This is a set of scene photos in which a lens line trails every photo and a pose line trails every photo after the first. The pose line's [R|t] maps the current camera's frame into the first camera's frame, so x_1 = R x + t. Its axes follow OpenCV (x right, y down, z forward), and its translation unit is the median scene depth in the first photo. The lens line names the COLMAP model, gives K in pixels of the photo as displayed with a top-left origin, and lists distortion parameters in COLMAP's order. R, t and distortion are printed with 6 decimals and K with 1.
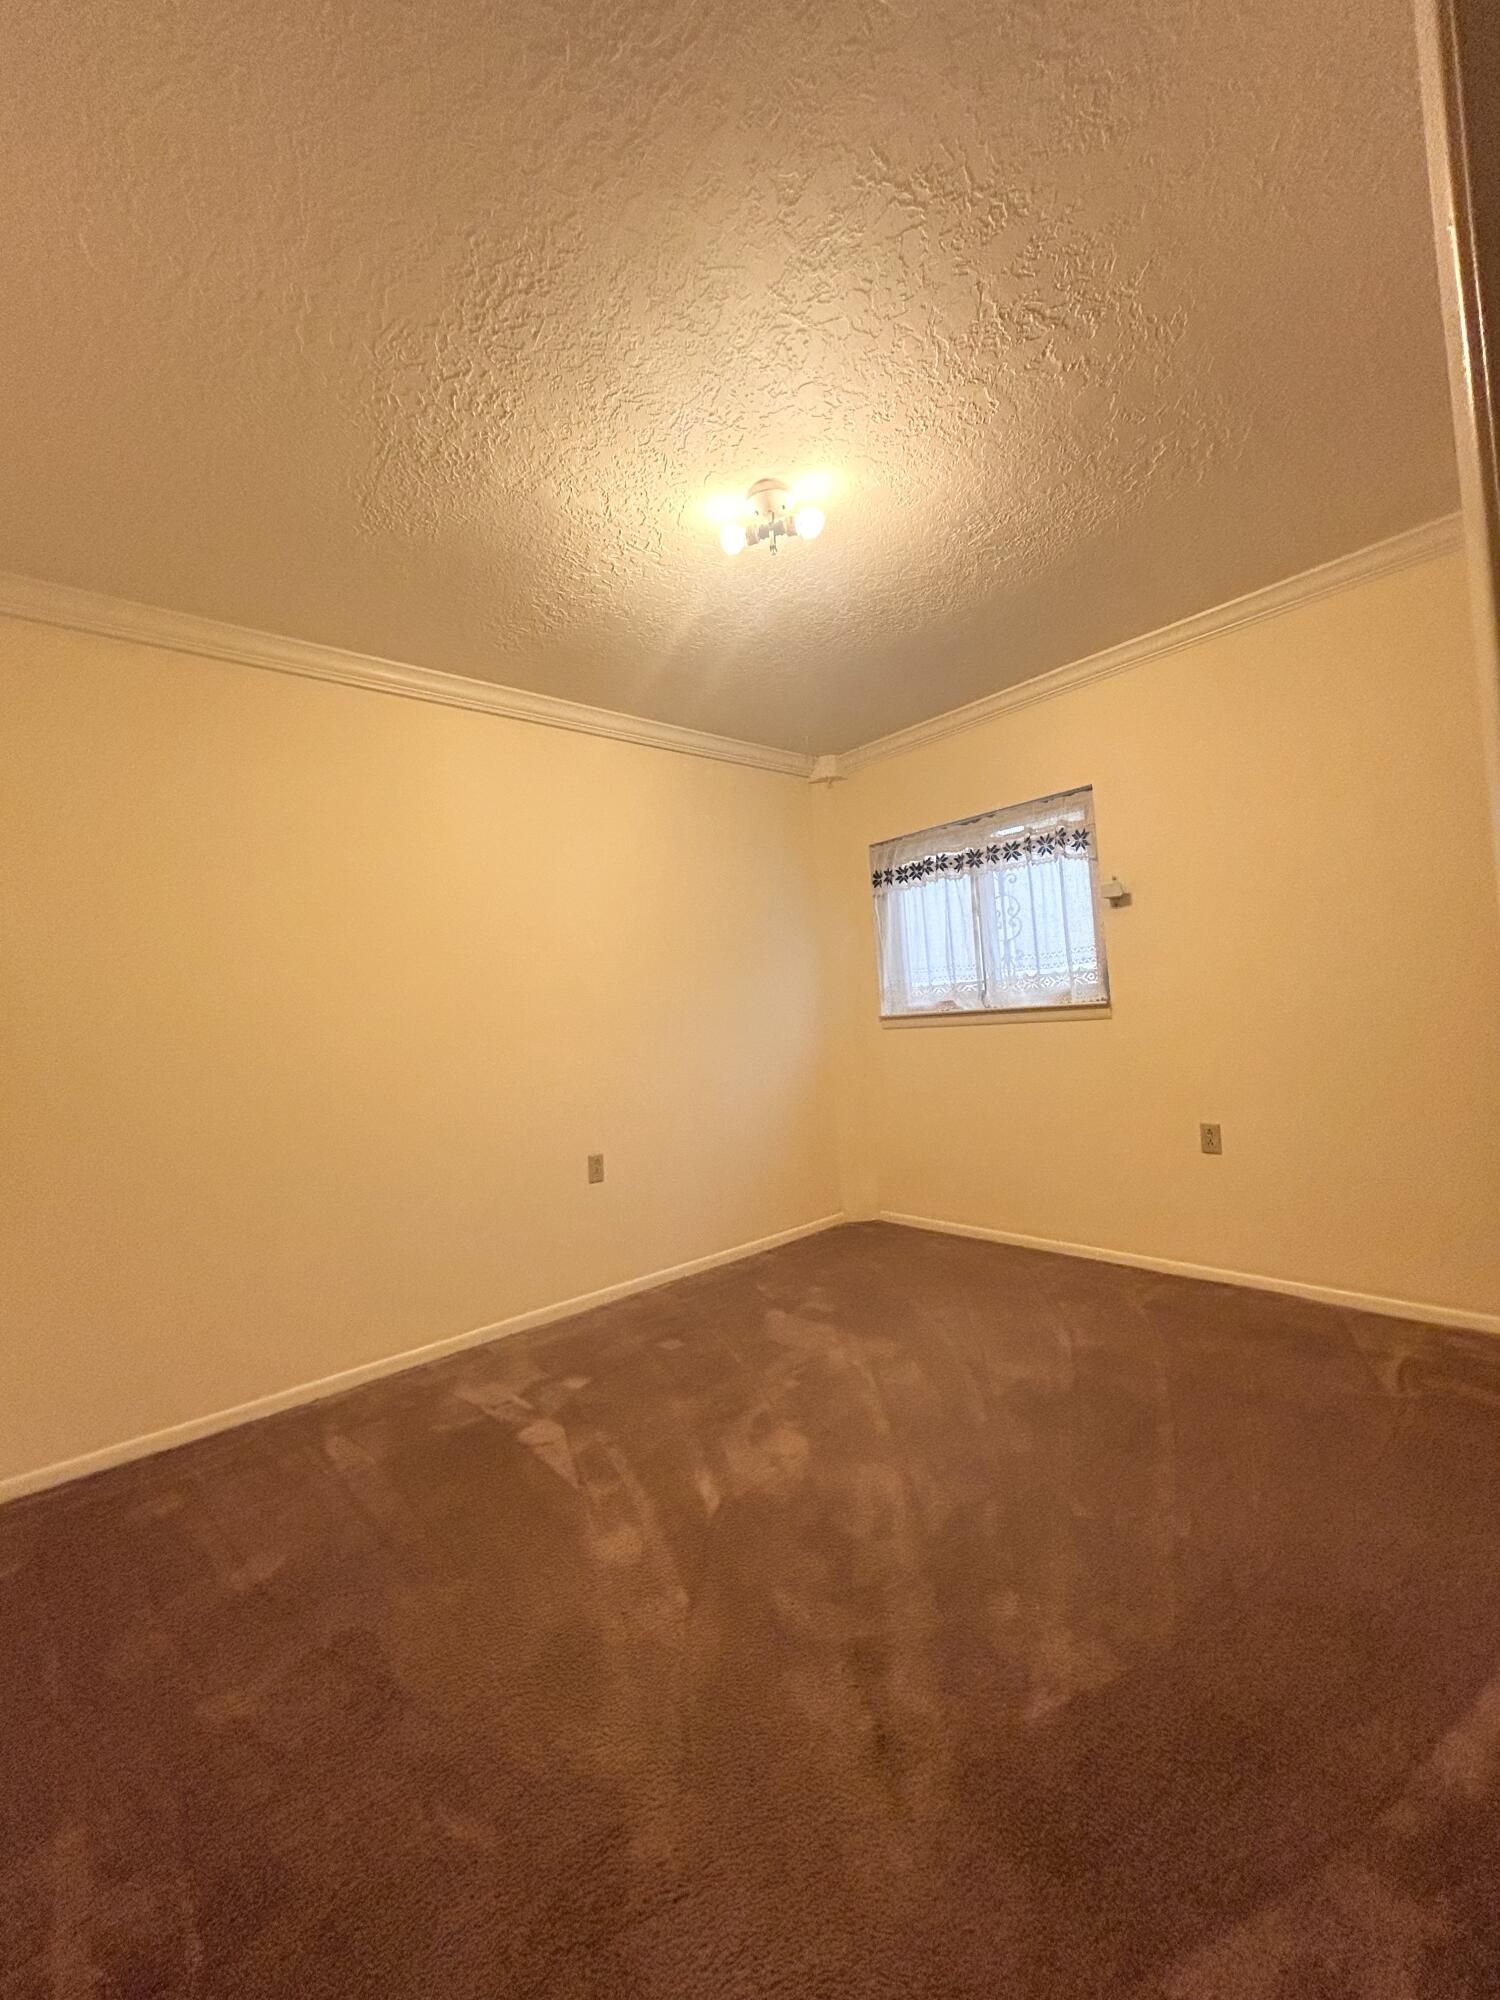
lens RADIAL K [[806.6, 0, 751.9], [0, 806.6, 998.8], [0, 0, 1]] dist [-0.009776, 0.001101]
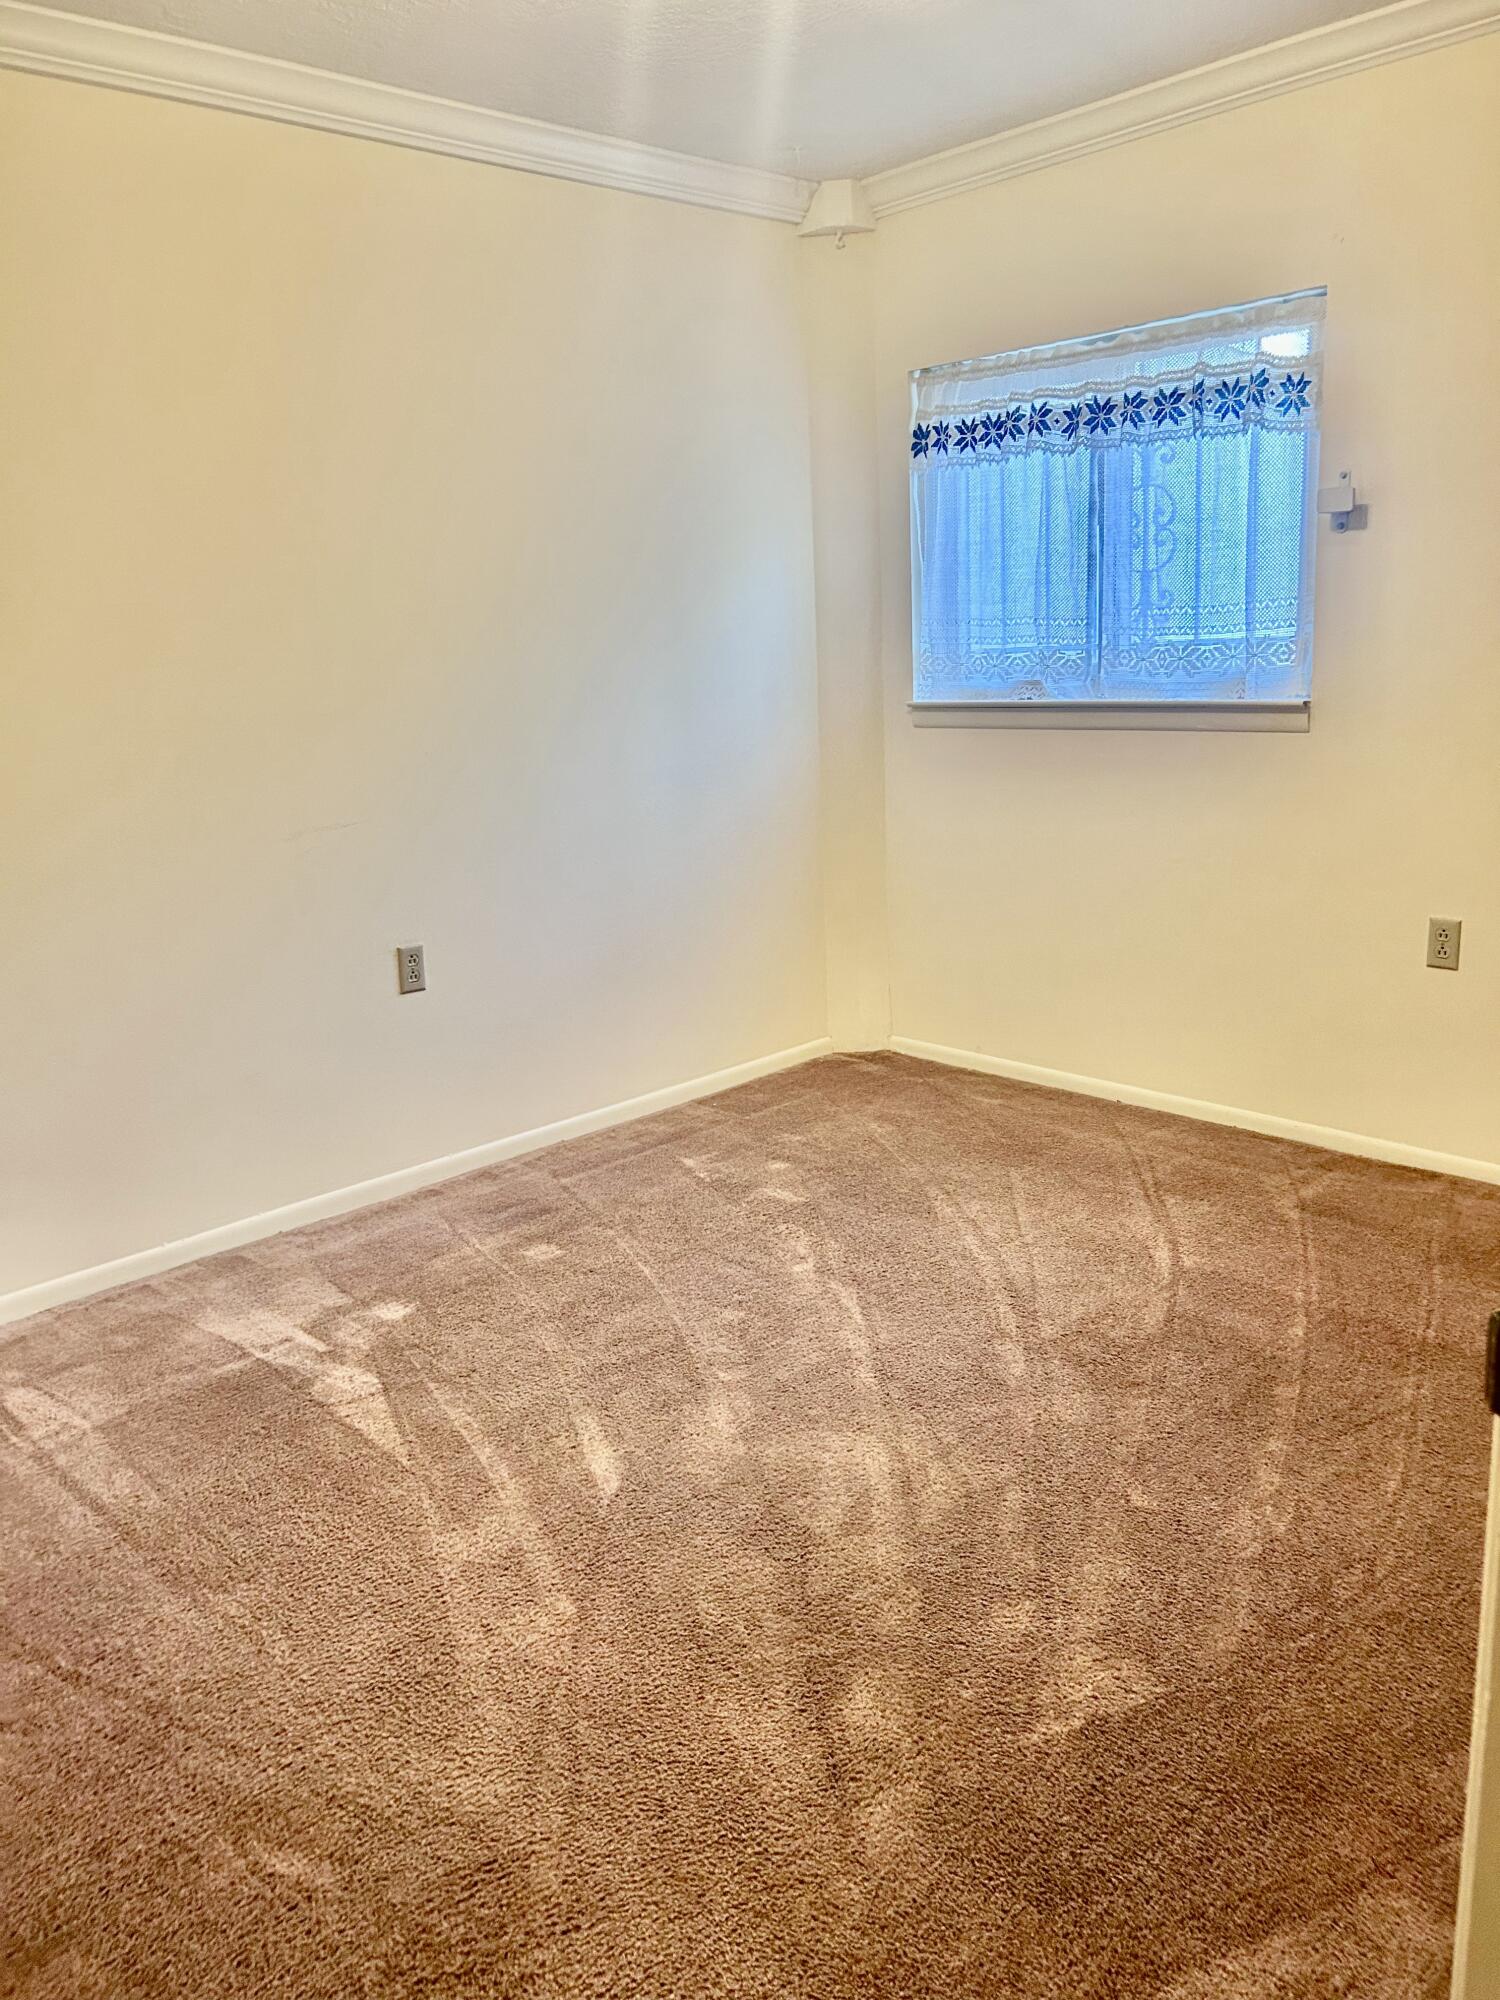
lens RADIAL K [[1504.5, 0, 733.7], [0, 1504.5, 994.2], [0, 0, 1]] dist [0.011963, -0.027997]
pose [[0.999145, 0.016907, 0.037732, 0.000815], [-0.025806, 0.968006, 0.249595, -0.082446], [-0.032305, -0.250355, 0.967615, -0.114492]]
